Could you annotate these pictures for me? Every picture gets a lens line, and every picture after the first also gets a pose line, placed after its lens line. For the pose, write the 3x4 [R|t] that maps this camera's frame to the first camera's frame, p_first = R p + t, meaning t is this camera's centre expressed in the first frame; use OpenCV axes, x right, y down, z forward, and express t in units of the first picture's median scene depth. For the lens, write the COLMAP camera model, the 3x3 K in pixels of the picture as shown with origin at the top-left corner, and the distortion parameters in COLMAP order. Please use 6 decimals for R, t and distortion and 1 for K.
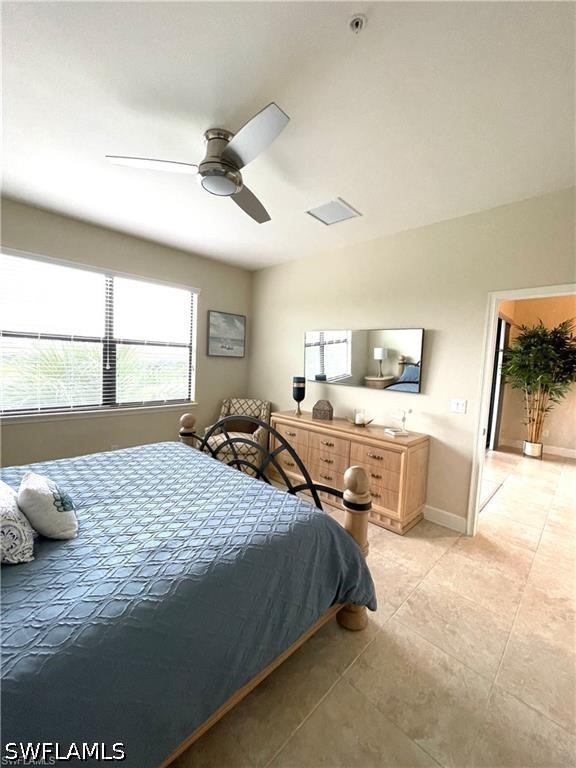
lens RADIAL K [[309.9, 0, 284.1], [0, 309.9, 381.2], [0, 0, 1]] dist [-0.006152, 0.000612]
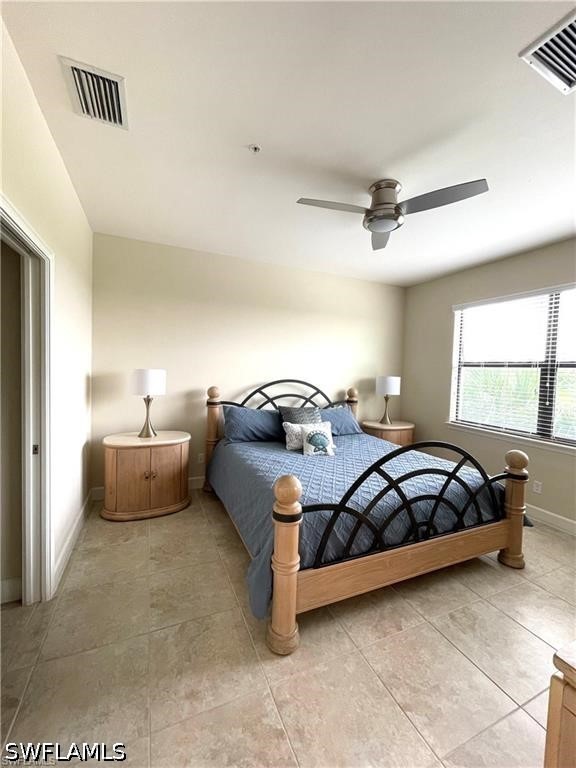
lens RADIAL K [[309.9, 0, 286.8], [0, 309.9, 383.2], [0, 0, 1]] dist [-0.006152, 0.000612]
pose [[-0.357616, -0.011888, -0.933793, 0.574739], [-0.111965, 0.993252, 0.030234, -0.019984], [0.927132, 0.115364, -0.356534, 0.656709]]
